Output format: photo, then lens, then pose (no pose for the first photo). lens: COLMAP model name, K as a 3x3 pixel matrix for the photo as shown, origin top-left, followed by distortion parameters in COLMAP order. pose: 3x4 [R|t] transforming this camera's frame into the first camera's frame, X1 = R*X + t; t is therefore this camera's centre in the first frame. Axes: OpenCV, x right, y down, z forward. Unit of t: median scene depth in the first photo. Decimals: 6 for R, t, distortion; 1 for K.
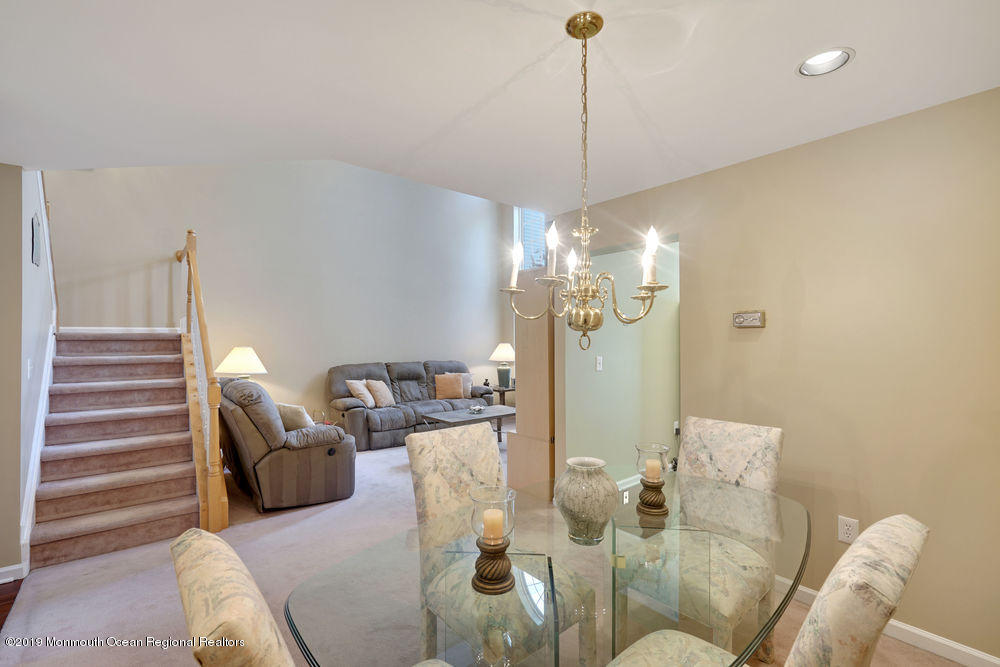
lens RADIAL K [[443.4, 0, 503.0], [0, 443.4, 333.3], [0, 0, 1]] dist [-0.003022, -0.000060]
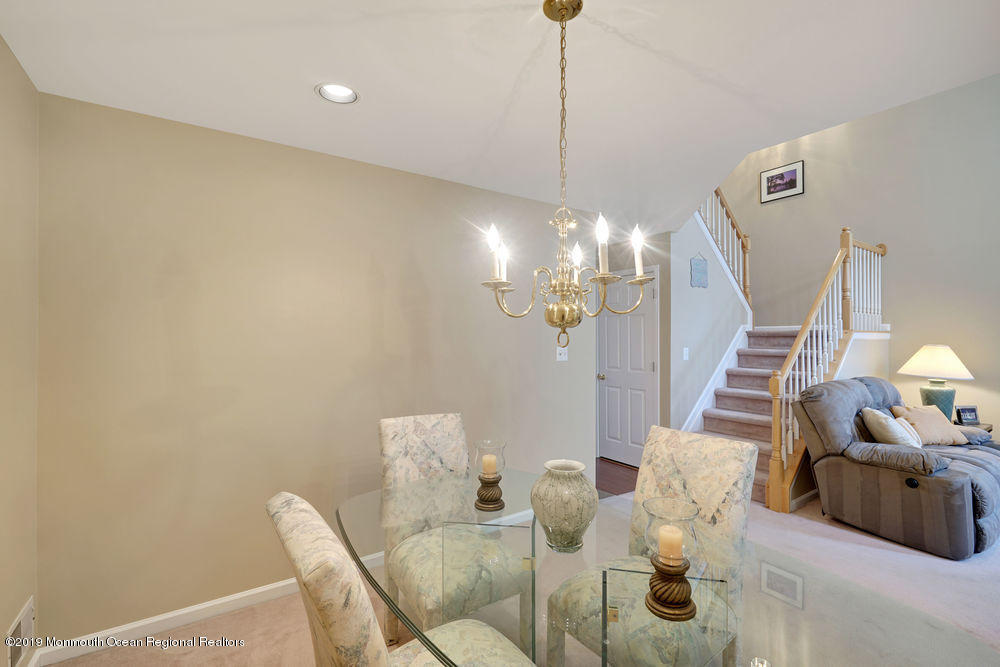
lens RADIAL K [[443.4, 0, 501.5], [0, 443.4, 333.5], [0, 0, 1]] dist [-0.003022, -0.000060]
pose [[-0.093322, -0.004301, -0.995627, 0.700475], [0.013119, 0.999899, -0.005549, 0.006553], [0.995550, -0.013580, -0.093256, 0.584351]]
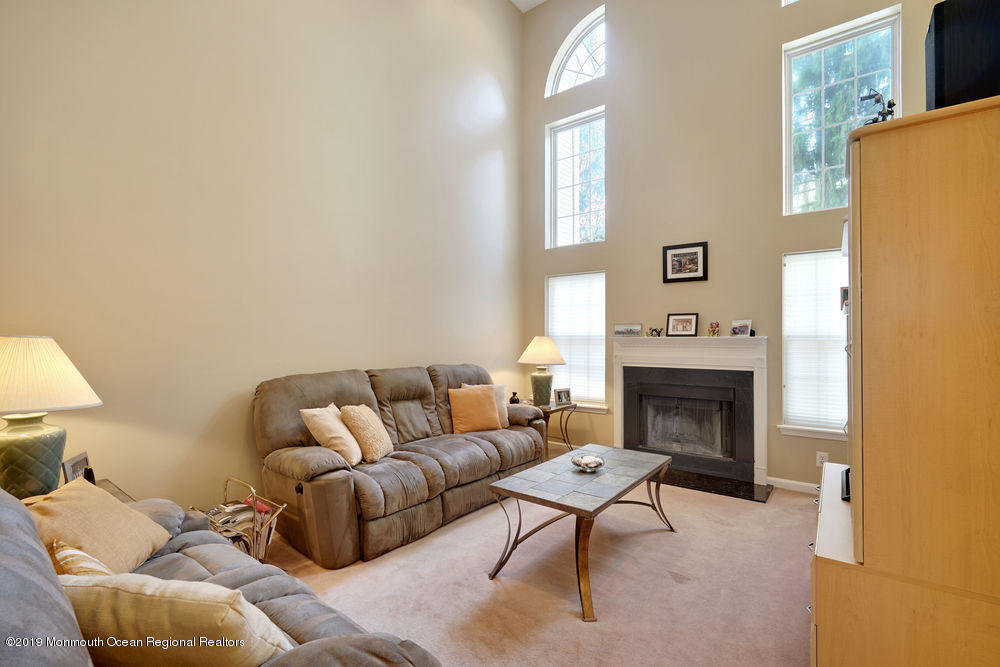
lens RADIAL K [[443.4, 0, 497.3], [0, 443.4, 338.5], [0, 0, 1]] dist [-0.003022, -0.000060]
pose [[0.980669, 0.002536, 0.195660, -0.213552], [-0.005439, 0.999883, 0.014297, 0.019923], [-0.195600, -0.015085, 0.980568, 0.440525]]
